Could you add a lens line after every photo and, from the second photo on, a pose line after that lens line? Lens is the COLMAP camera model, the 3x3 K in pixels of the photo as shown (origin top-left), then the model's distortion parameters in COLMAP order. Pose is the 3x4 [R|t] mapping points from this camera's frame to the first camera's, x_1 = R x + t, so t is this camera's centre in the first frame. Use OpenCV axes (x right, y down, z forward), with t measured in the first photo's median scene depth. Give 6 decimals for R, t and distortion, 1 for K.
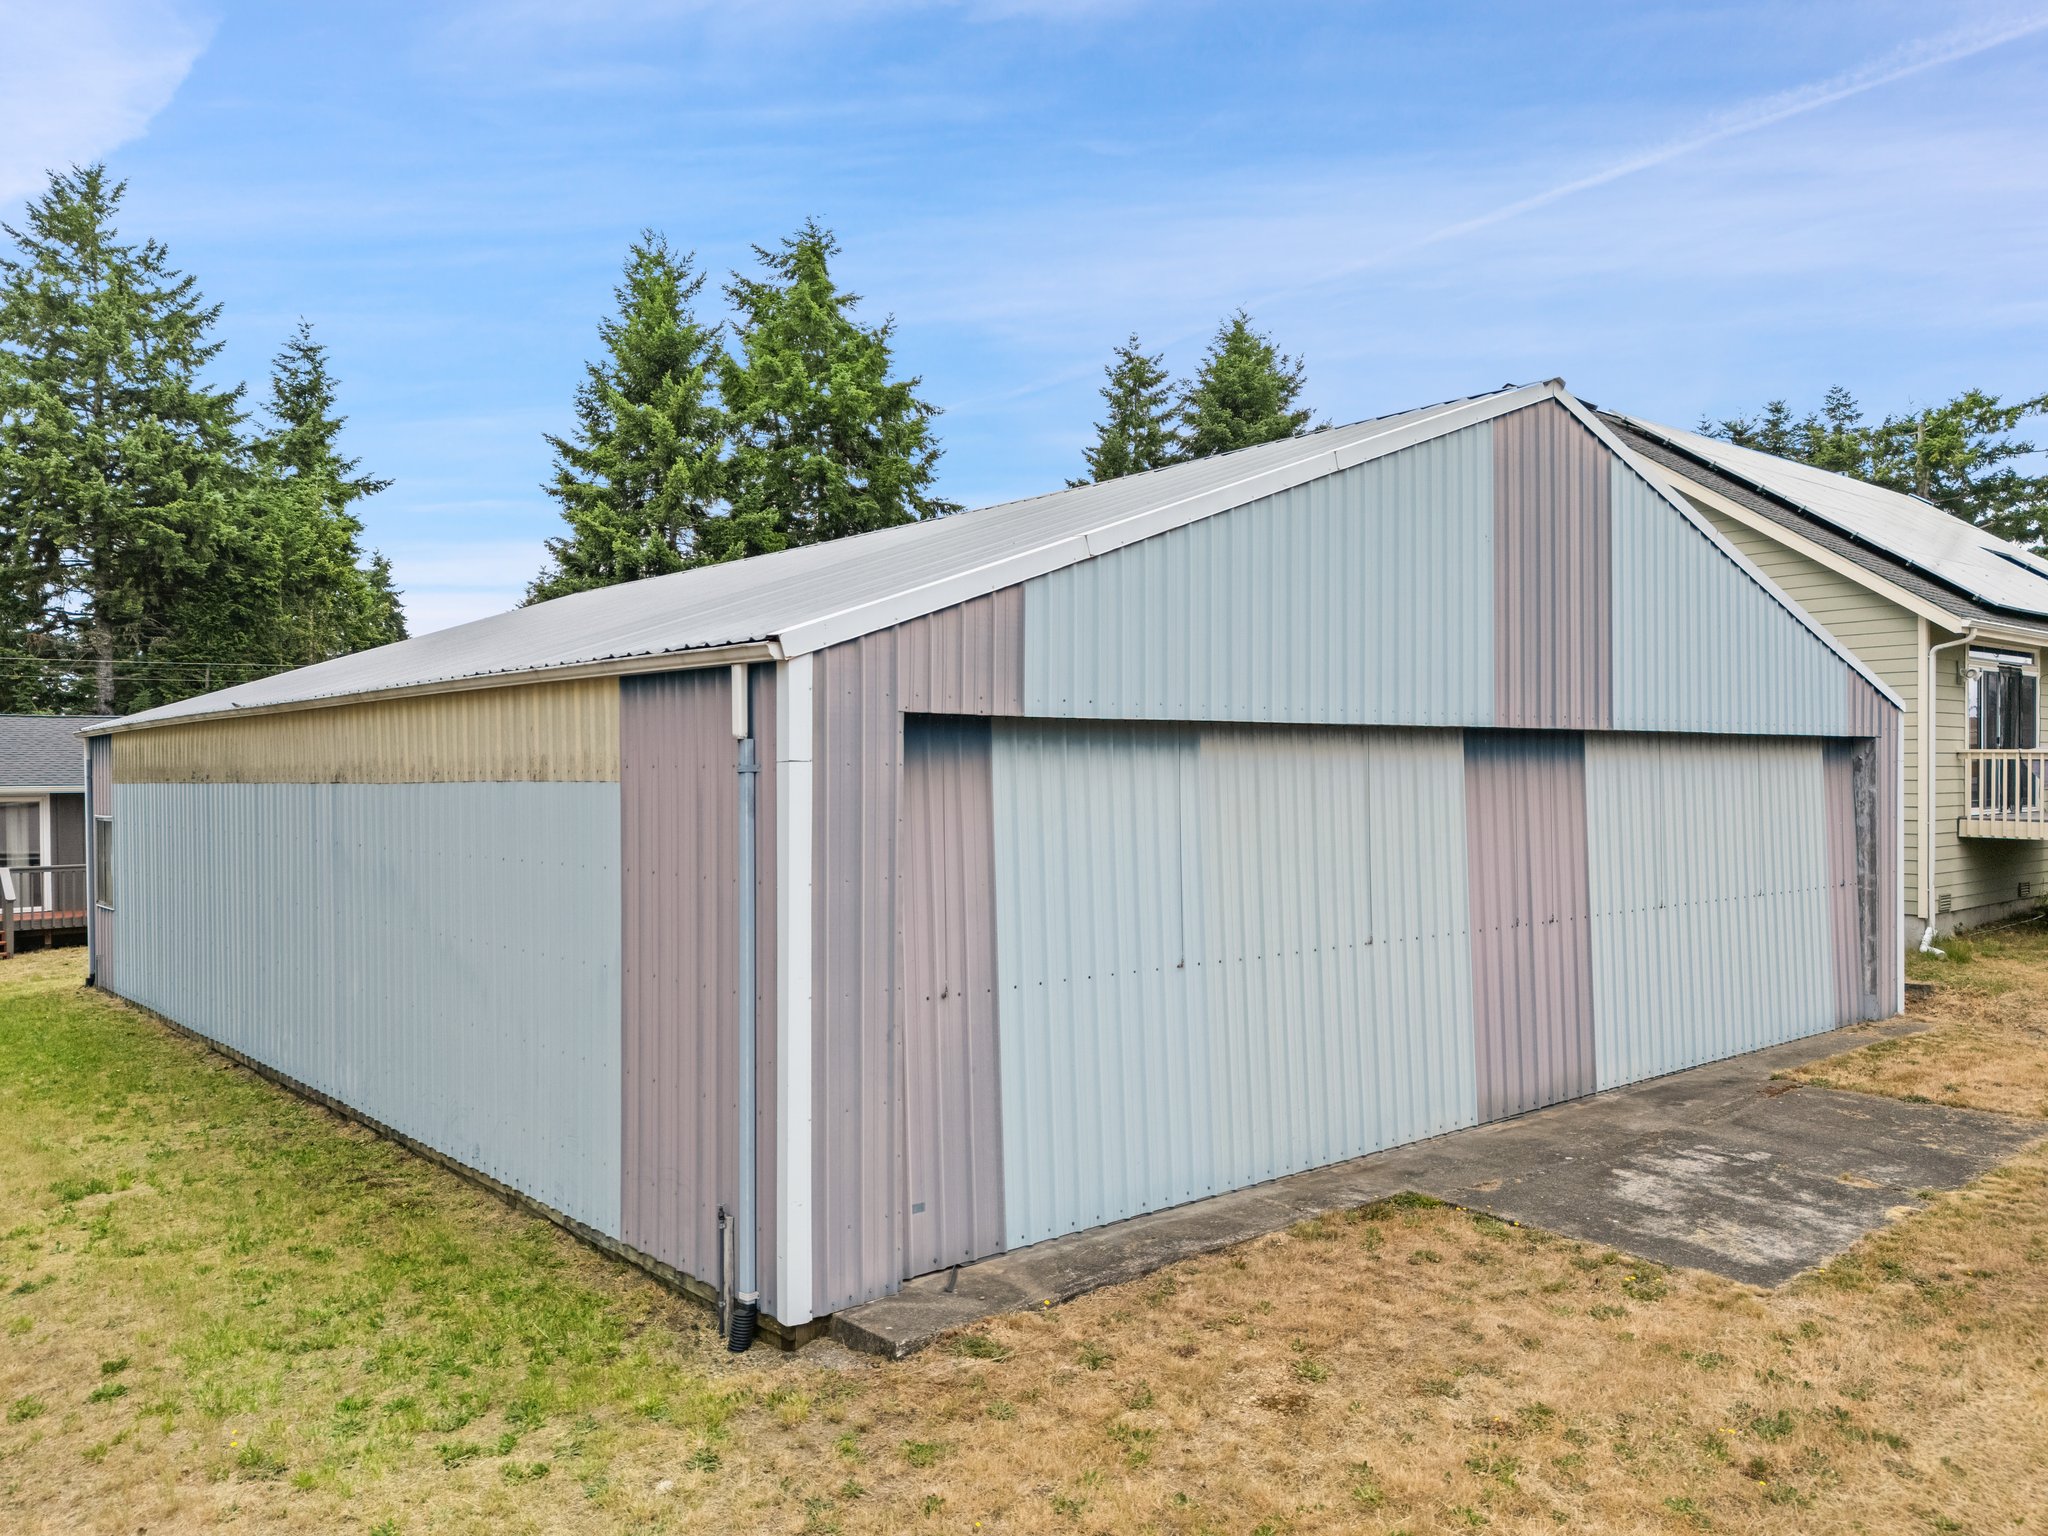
lens RADIAL K [[1507.6, 0, 1023.4], [0, 1507.6, 758.5], [0, 0, 1]] dist [0.060187, -0.041538]
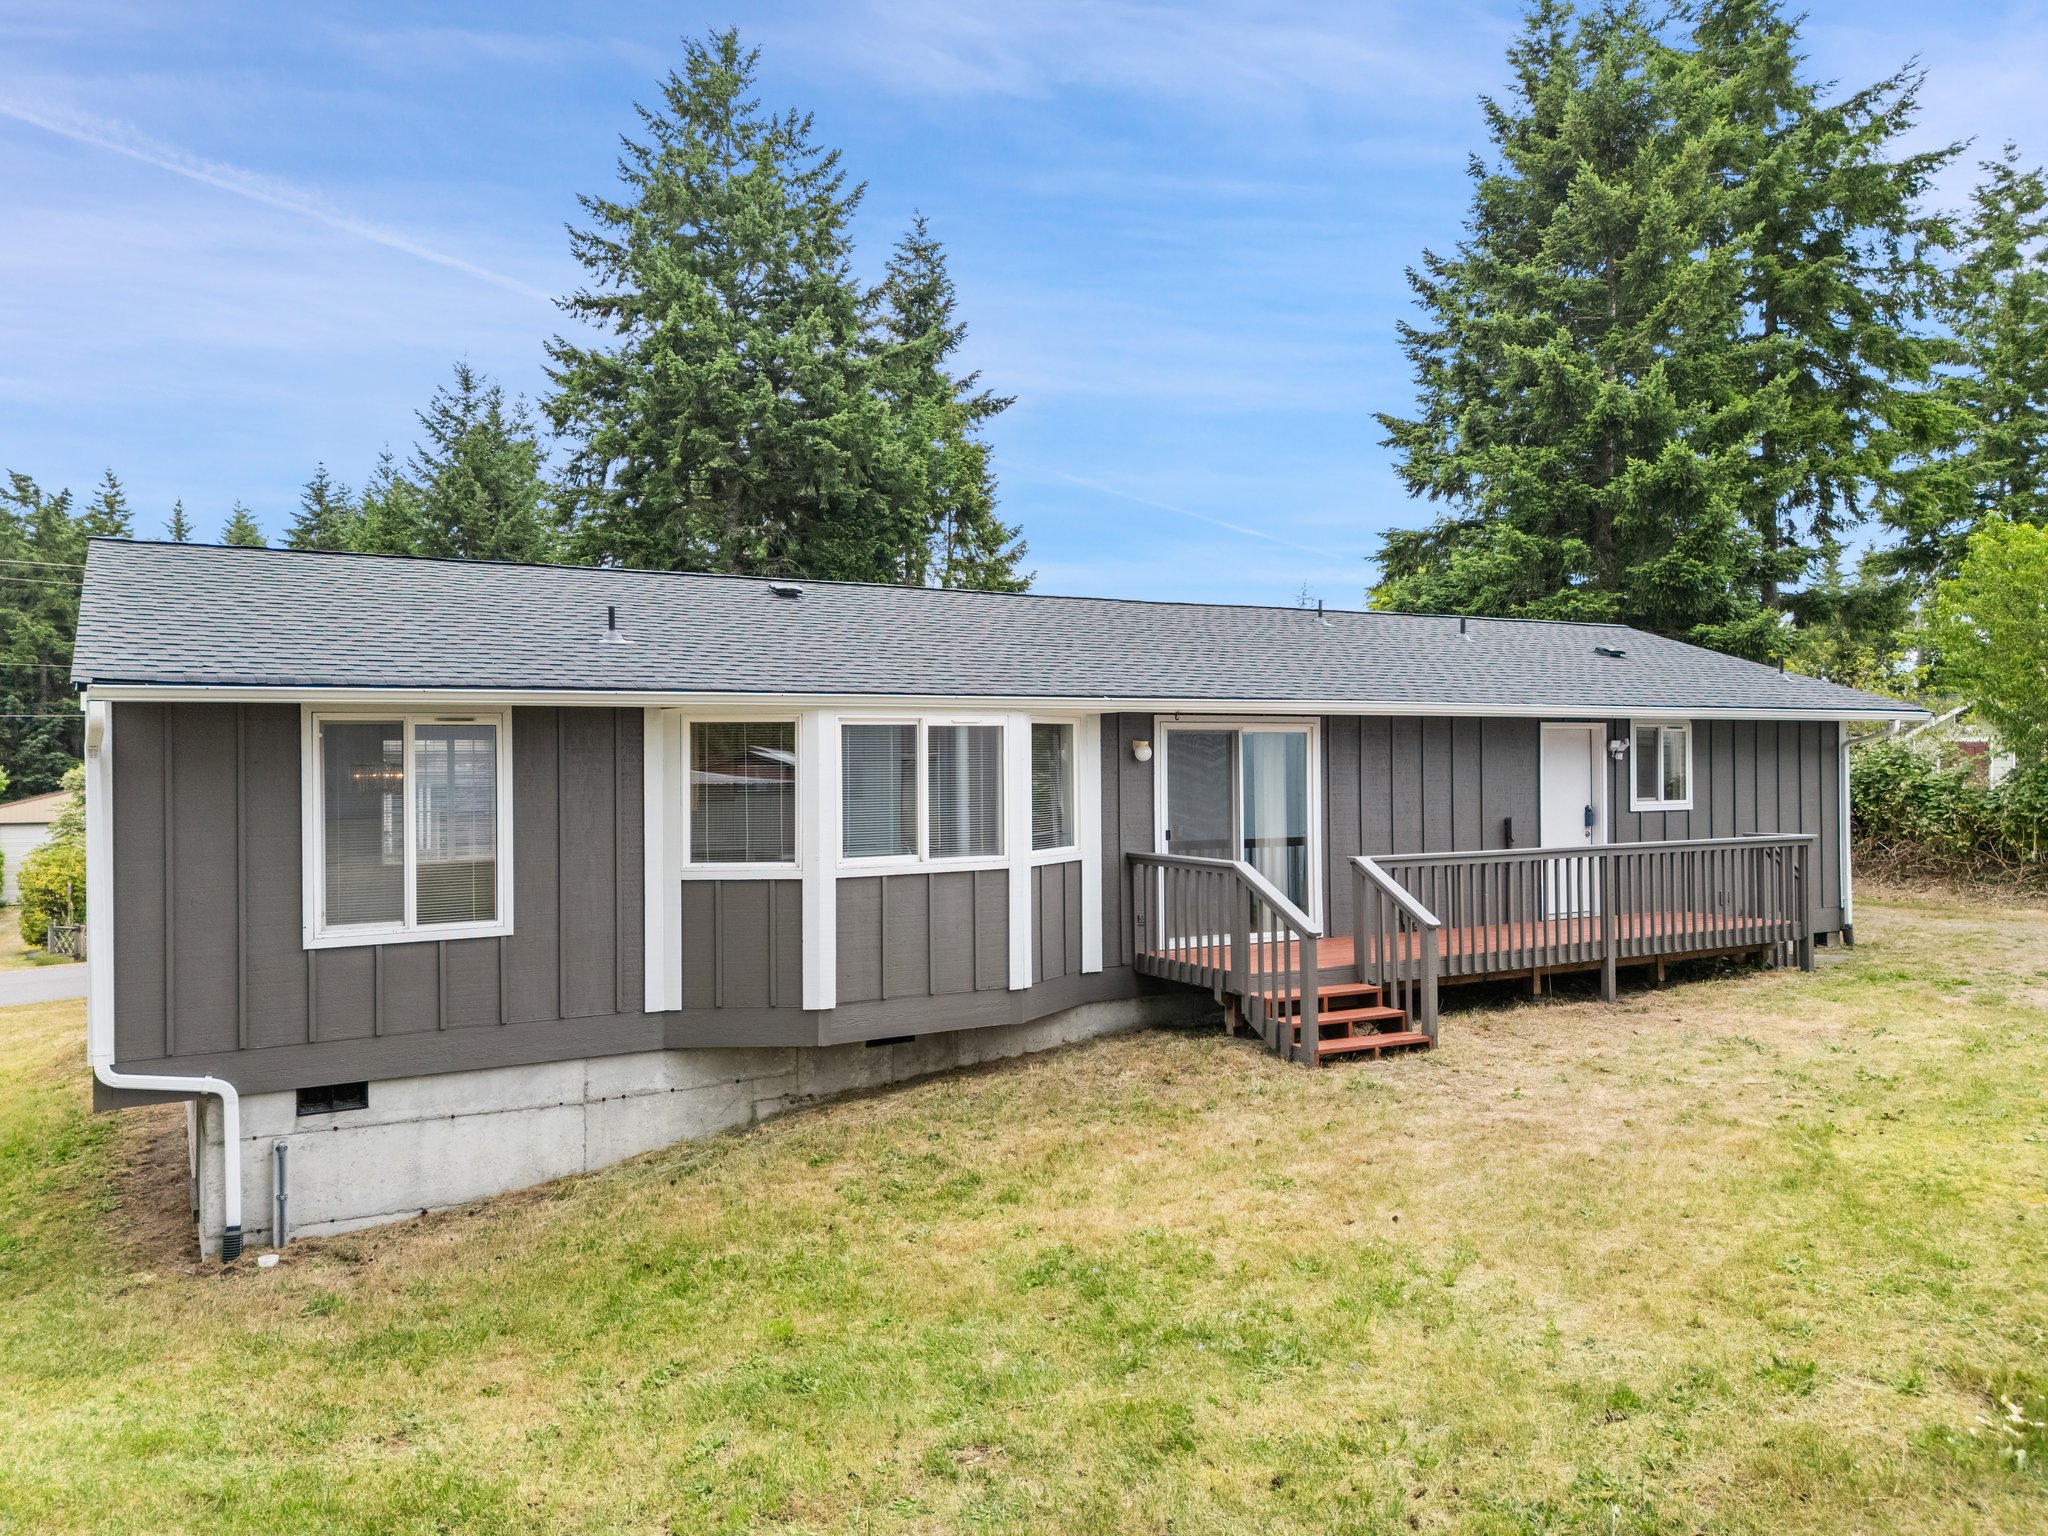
lens RADIAL K [[1507.6, 0, 1023.4], [0, 1507.6, 758.5], [0, 0, 1]] dist [0.060187, -0.041538]
pose [[0.981432, 0.000238, -0.191810, -0.300555], [0.000925, 0.999982, 0.005975, 0.016086], [0.191808, -0.006041, 0.981414, 0.209373]]
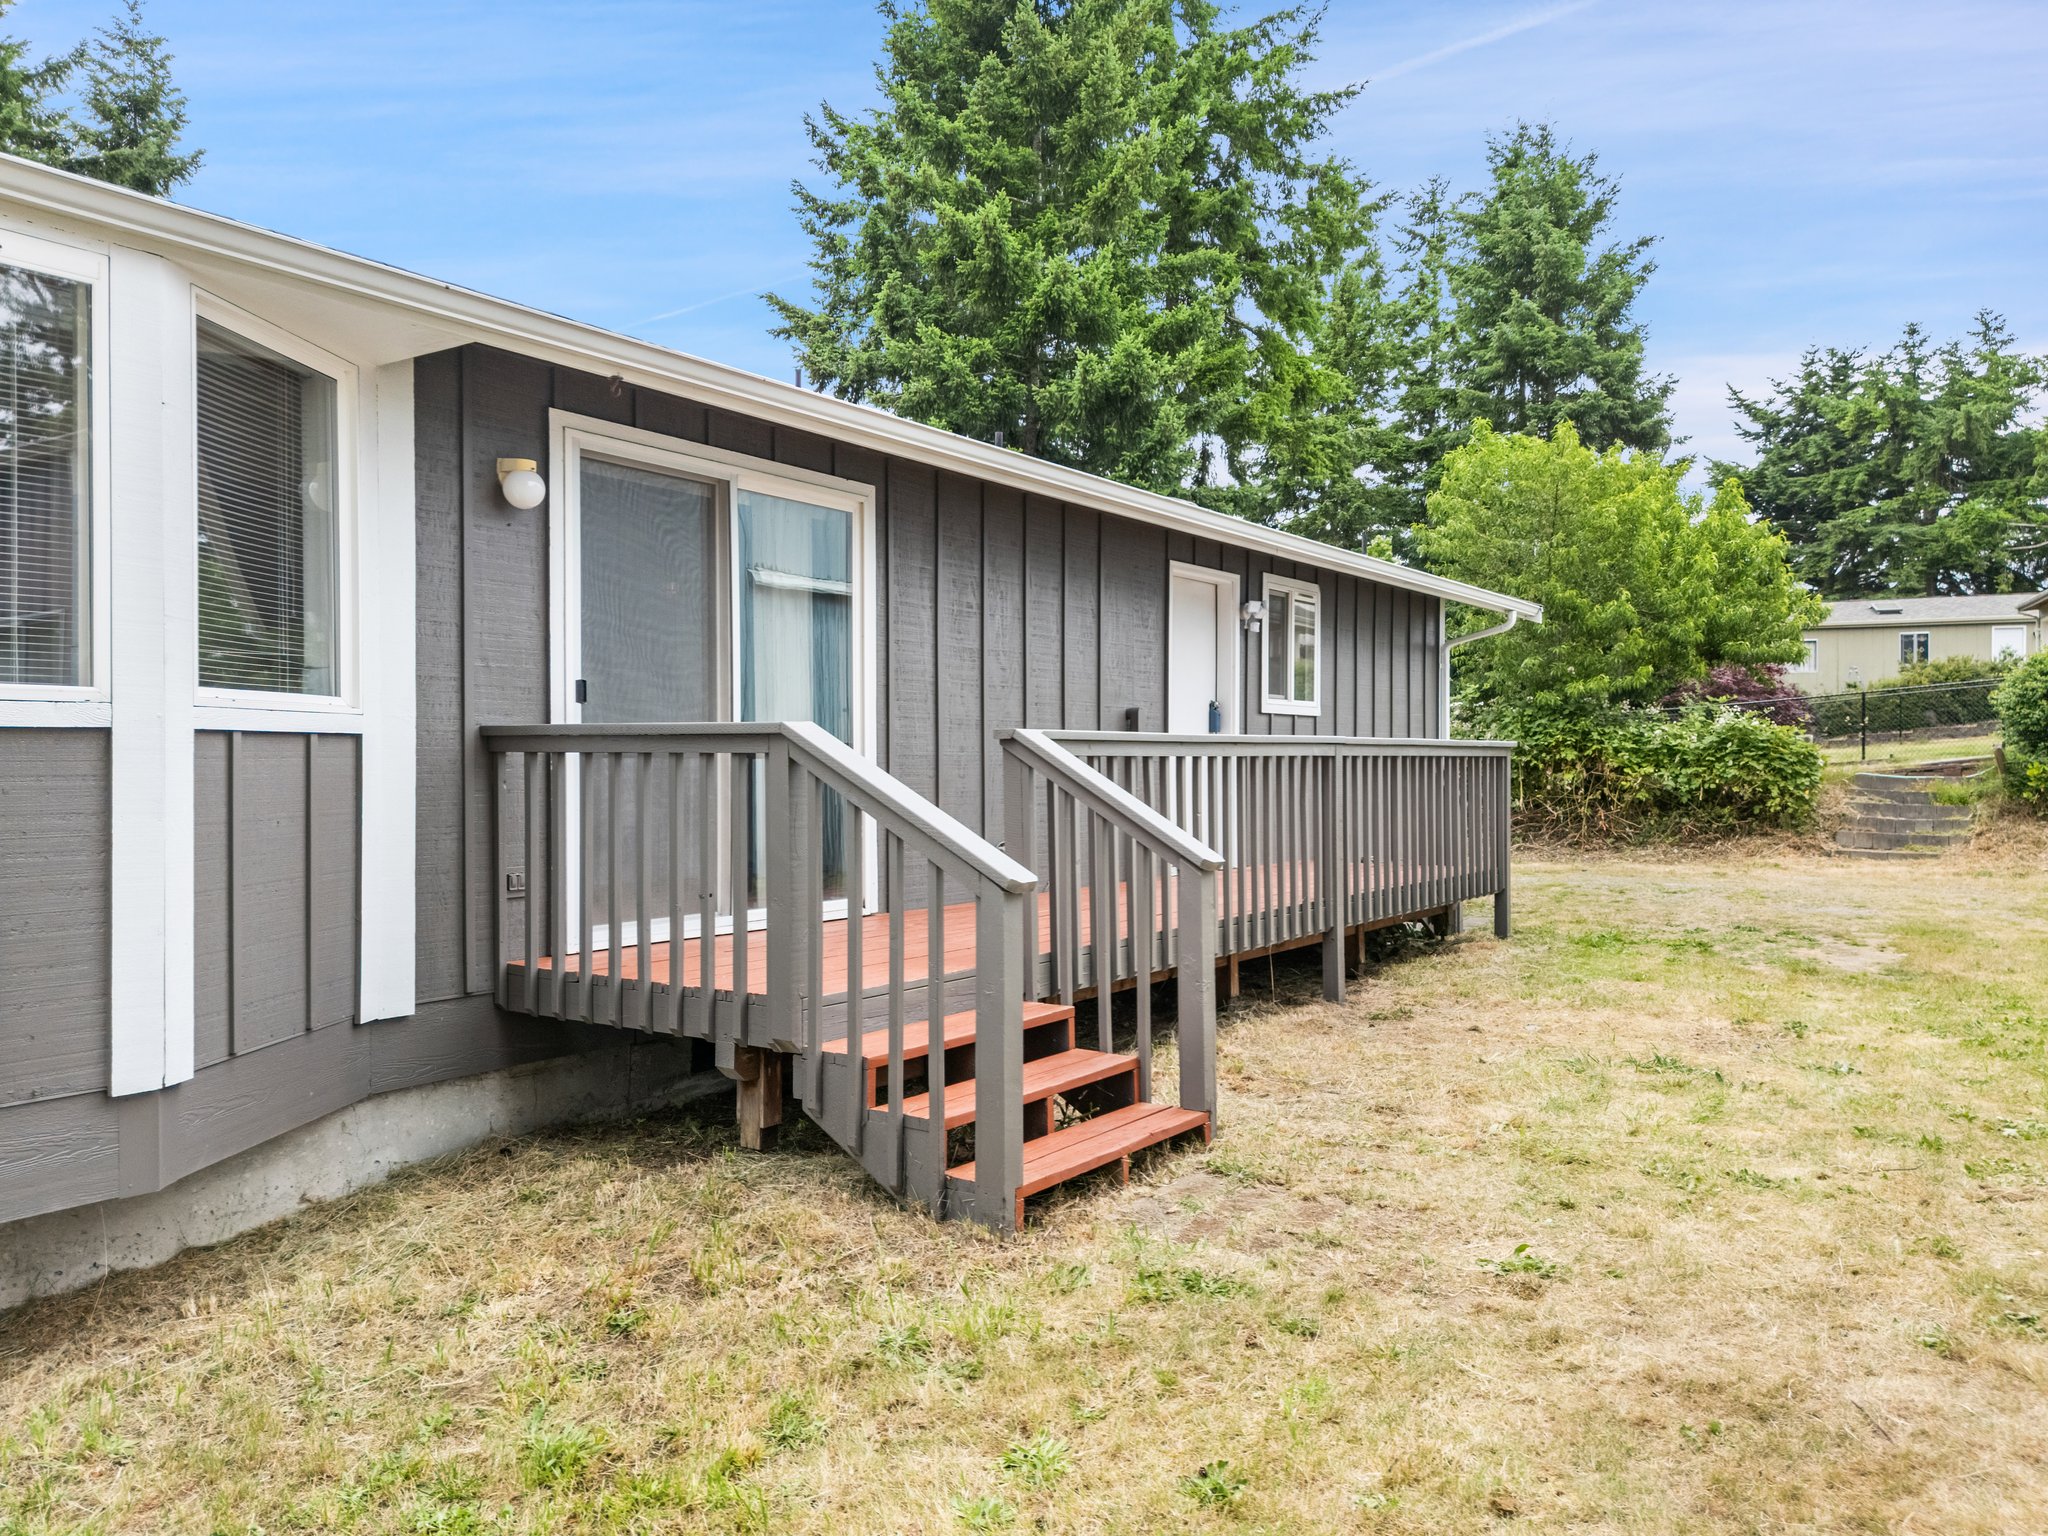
lens RADIAL K [[1507.6, 0, 1023.4], [0, 1507.6, 758.5], [0, 0, 1]] dist [0.060187, -0.041538]
pose [[0.969266, 0.005727, 0.245950, -0.320269], [-0.006728, 0.999972, 0.003229, 0.034108], [-0.245925, -0.004784, 0.969277, 0.340975]]
